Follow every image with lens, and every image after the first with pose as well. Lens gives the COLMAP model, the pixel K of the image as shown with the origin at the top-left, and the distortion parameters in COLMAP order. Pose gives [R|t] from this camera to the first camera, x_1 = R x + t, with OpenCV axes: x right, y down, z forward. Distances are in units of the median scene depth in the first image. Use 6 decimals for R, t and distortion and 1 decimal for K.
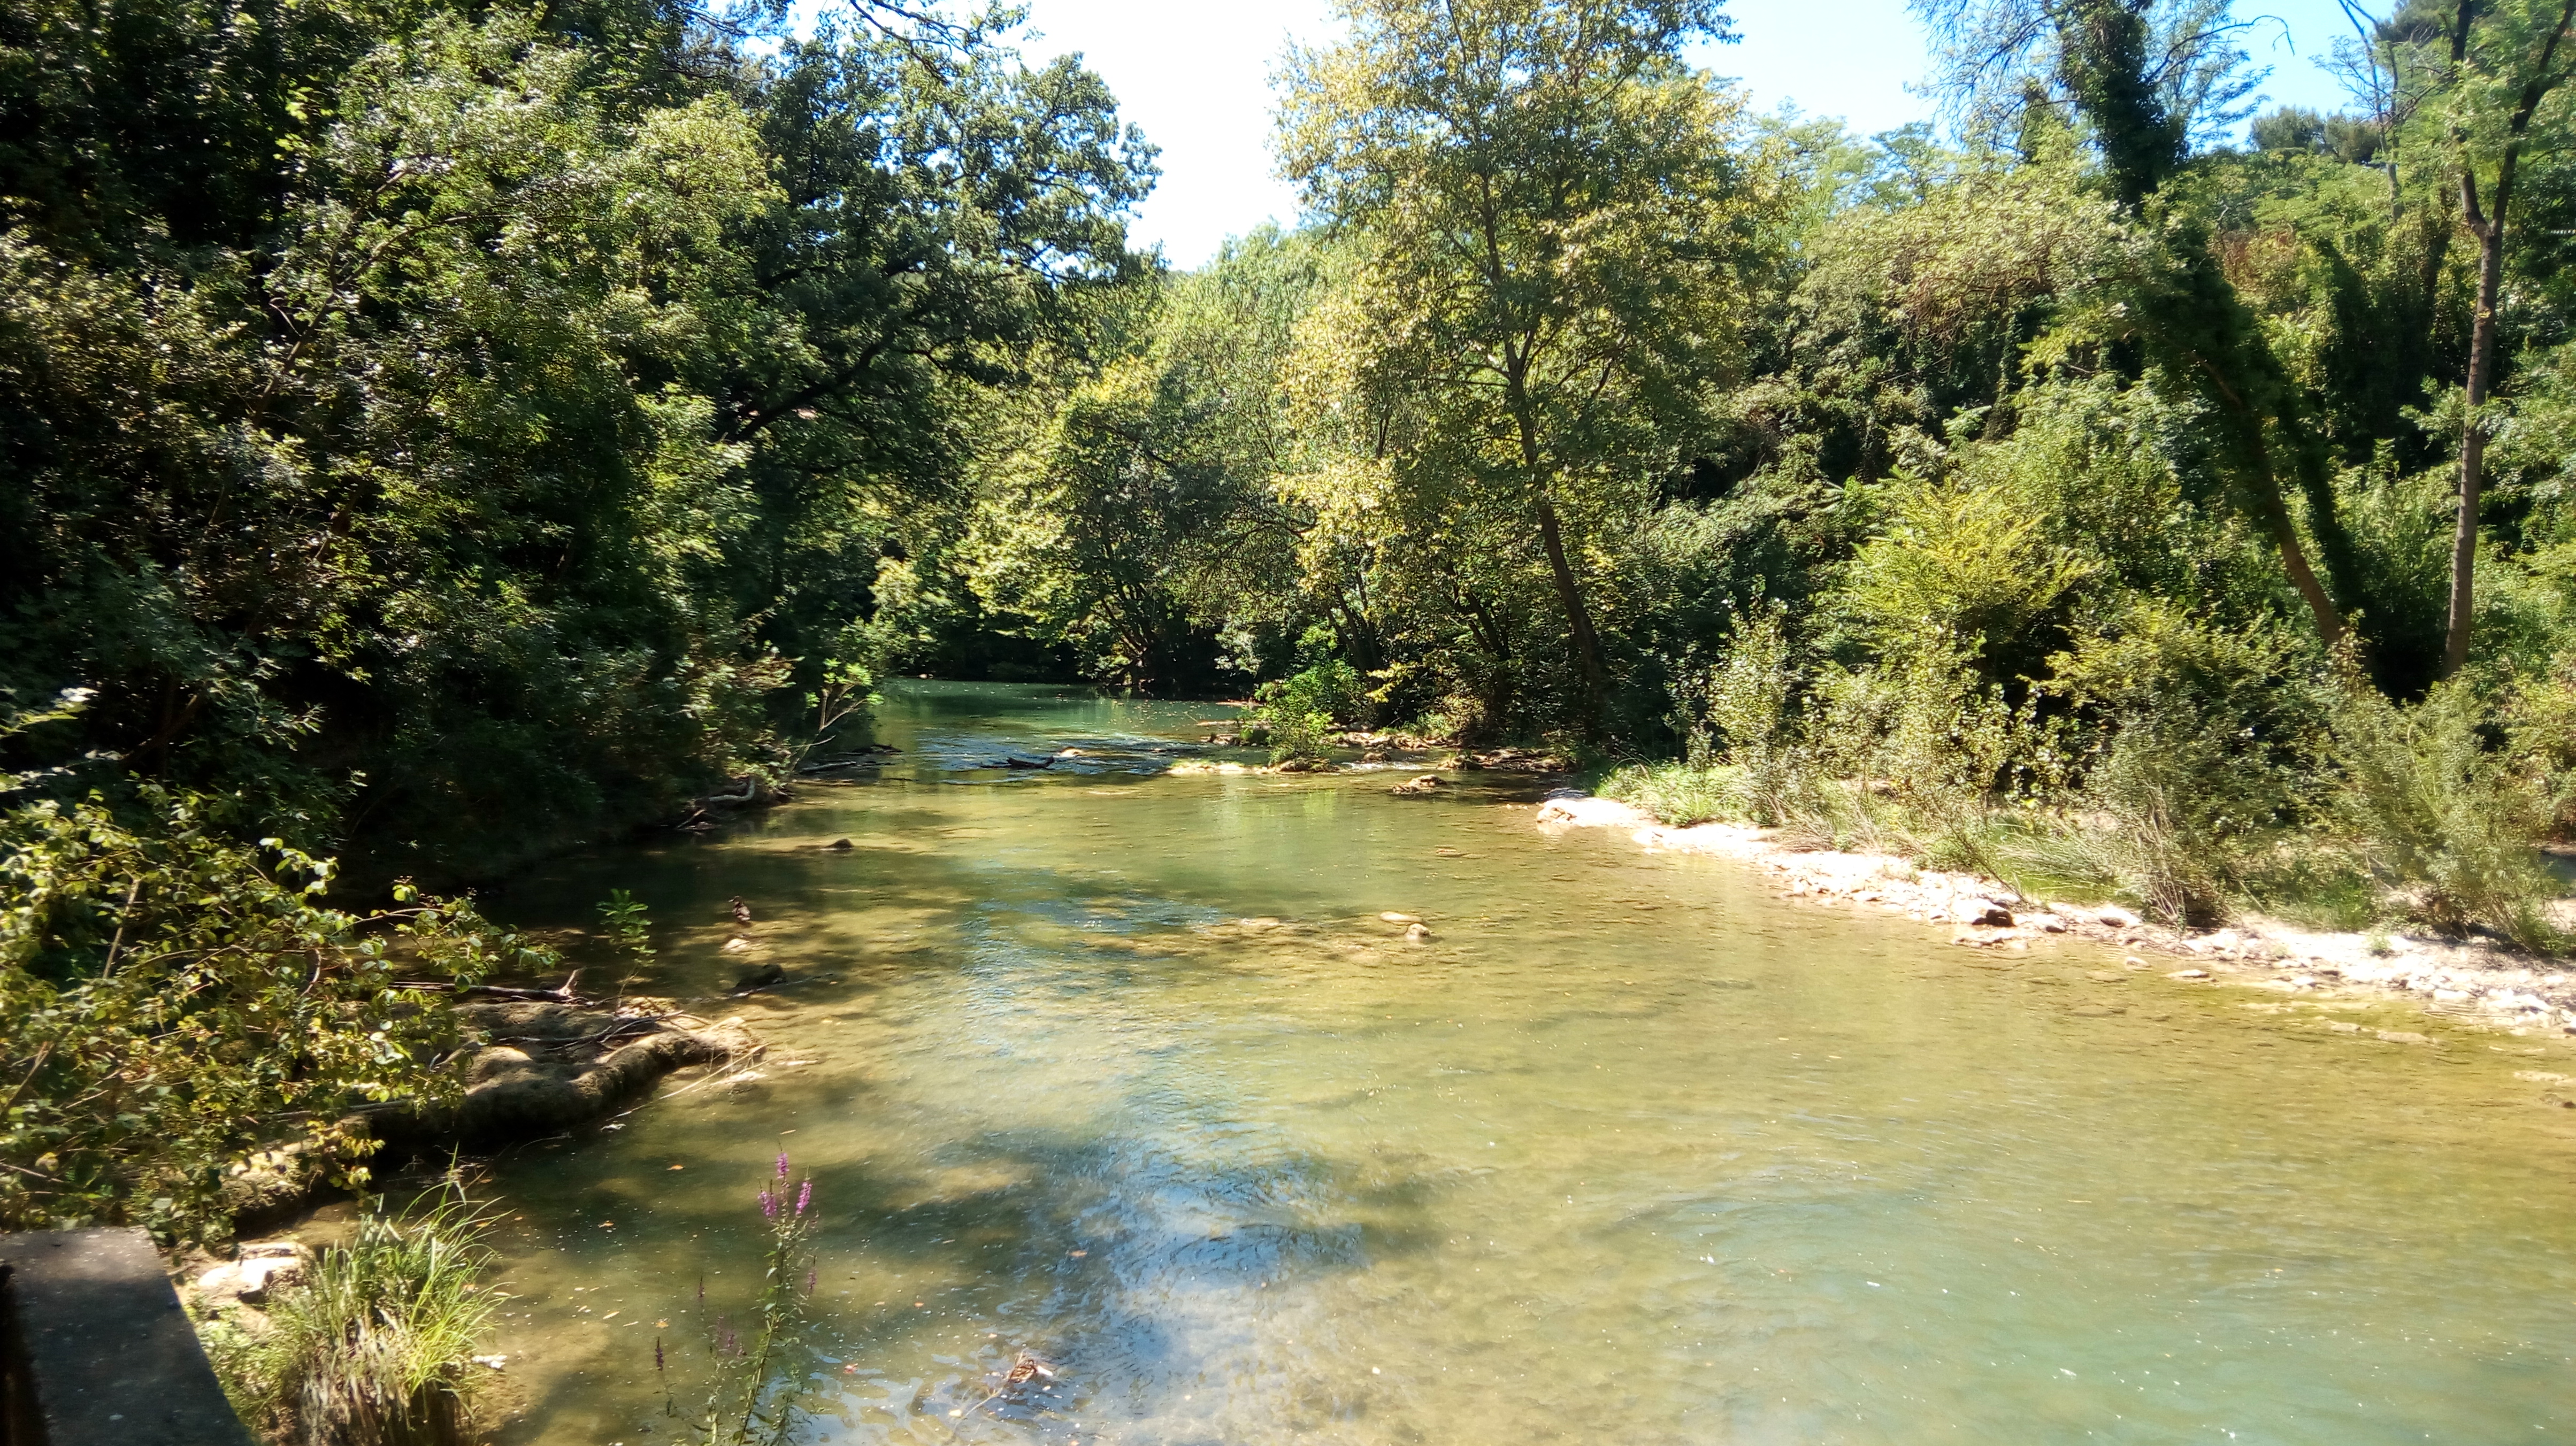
lens RADIAL K [[1960.4, 0, 1180.0], [0, 1960.4, 726.9], [0, 0, 1]] dist [0.143801, -0.180237]
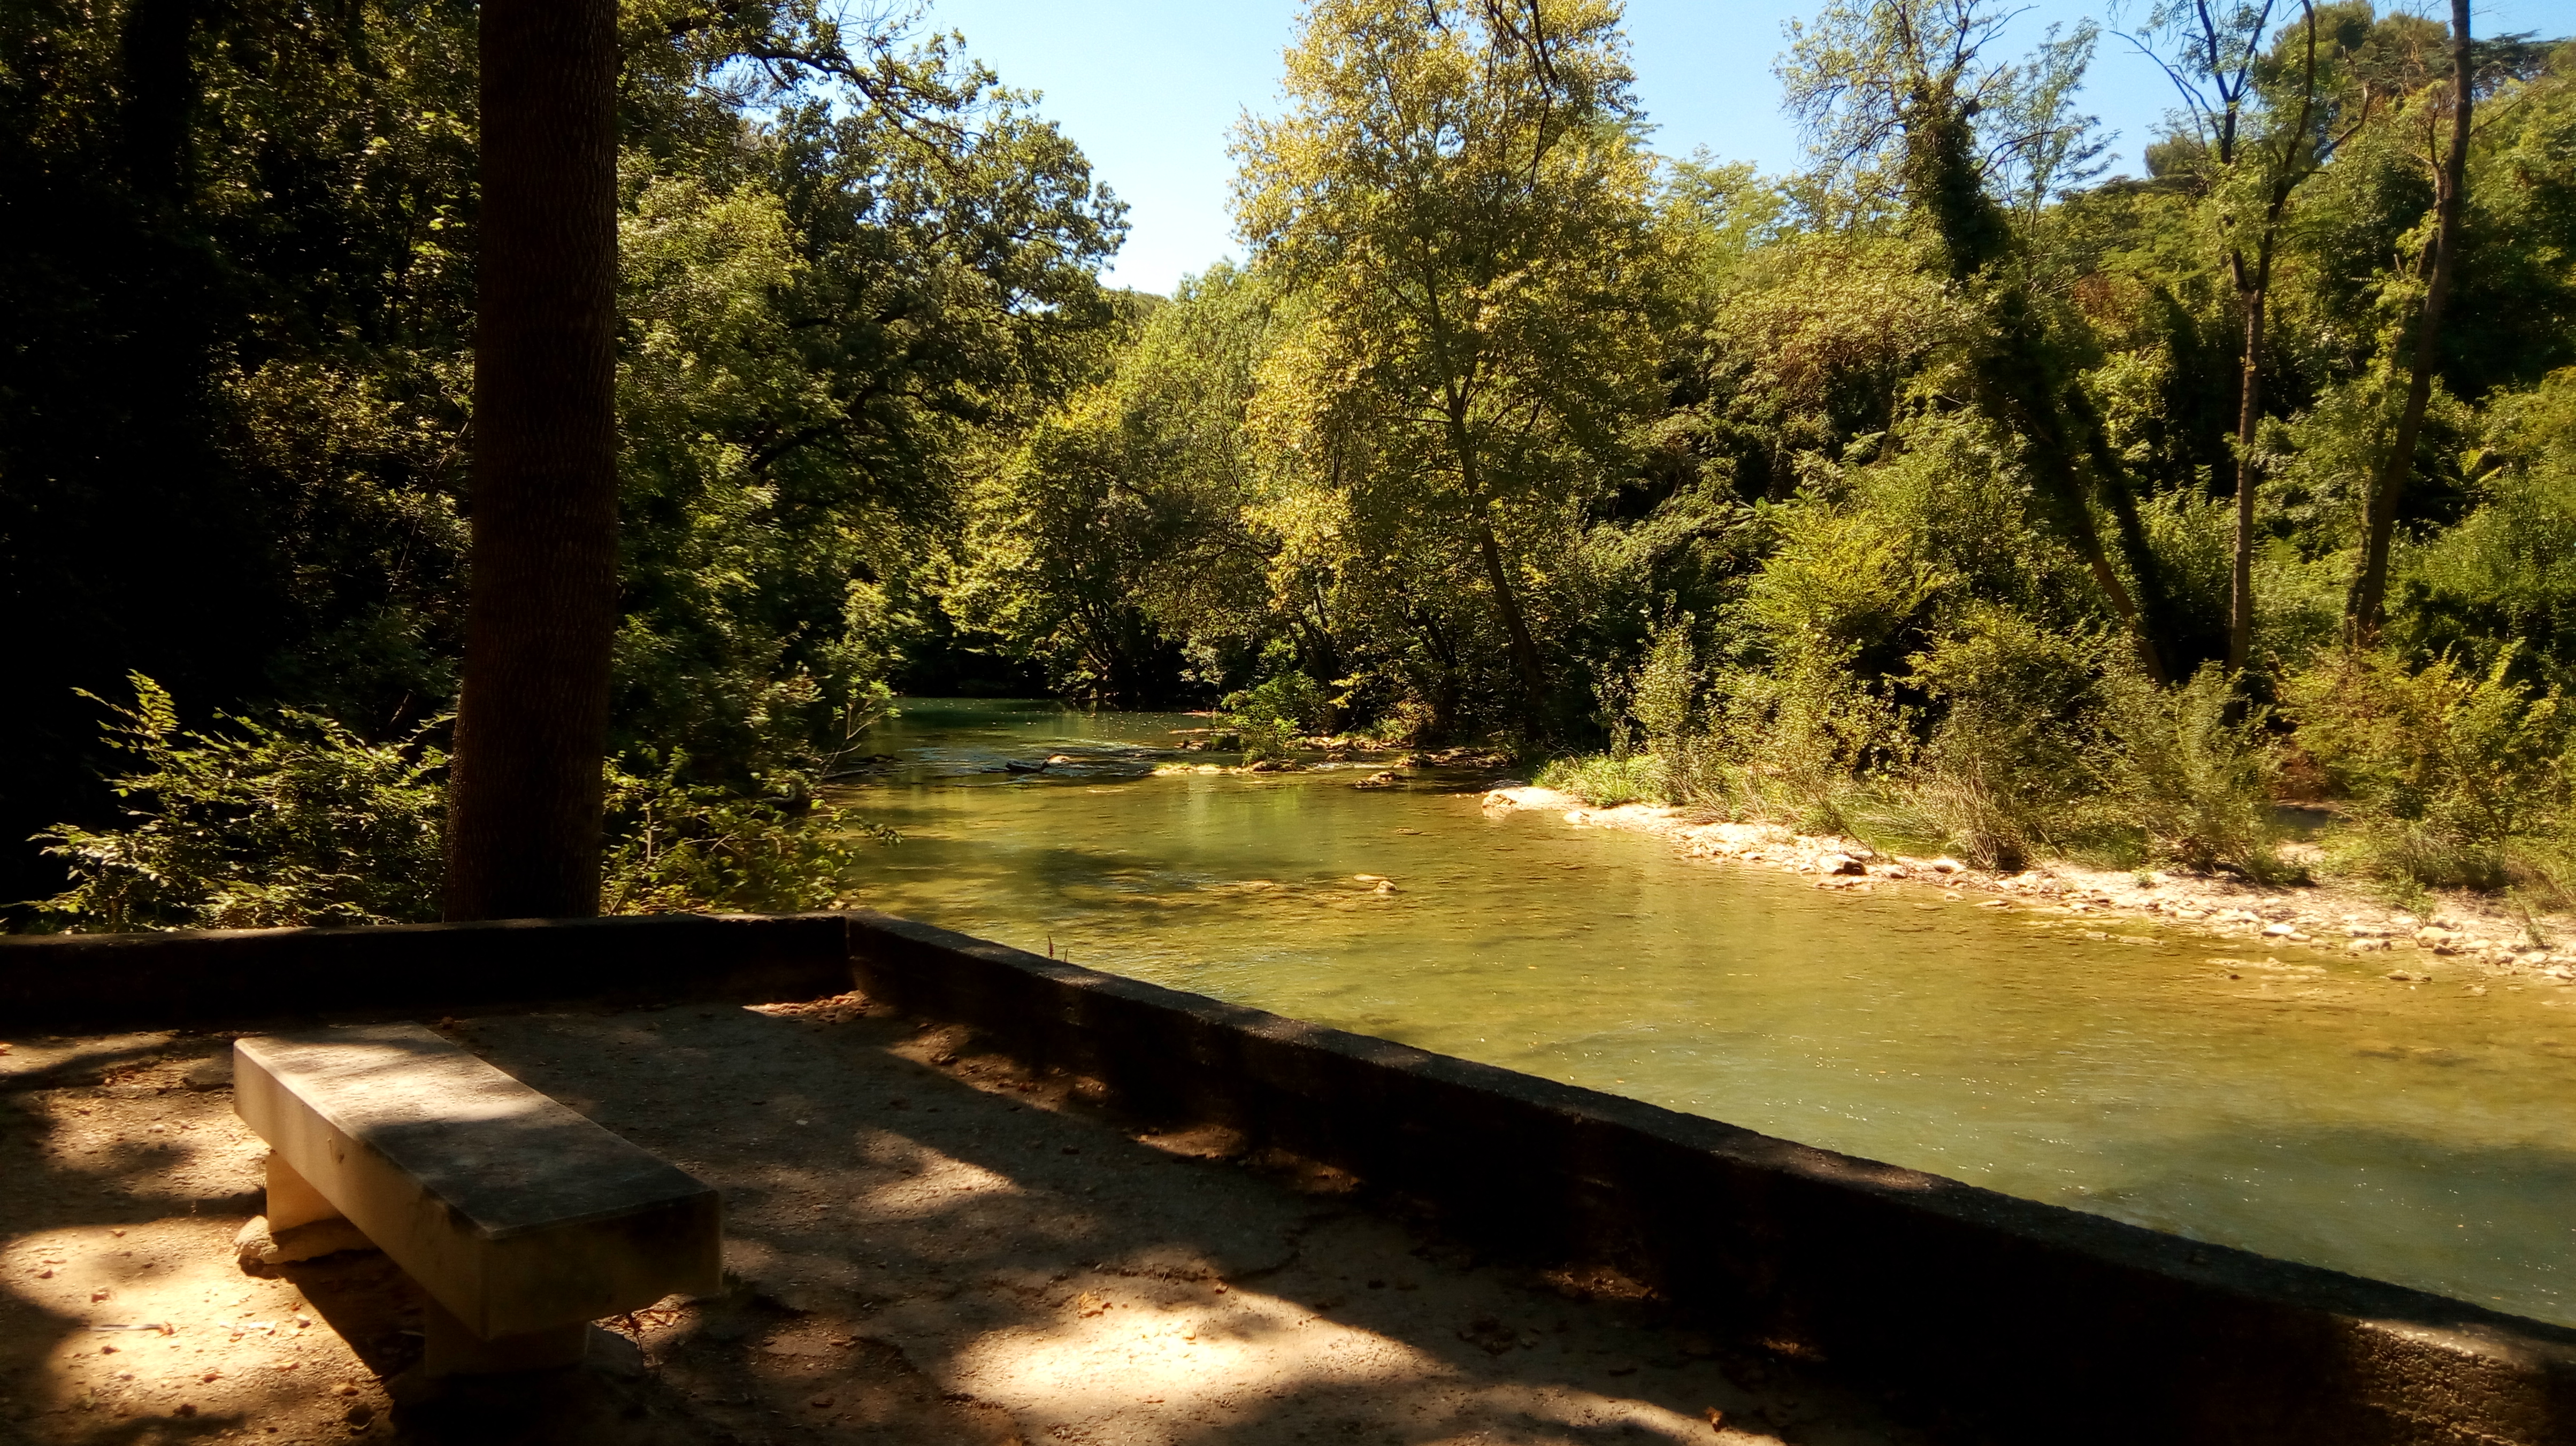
lens RADIAL K [[1960.4, 0, 1180.0], [0, 1960.4, 726.9], [0, 0, 1]] dist [0.143801, -0.180237]
pose [[0.999524, -0.017304, 0.025539, -0.018055], [0.017496, 0.999820, -0.007293, 0.005034], [-0.025408, 0.007737, 0.999647, -0.109658]]
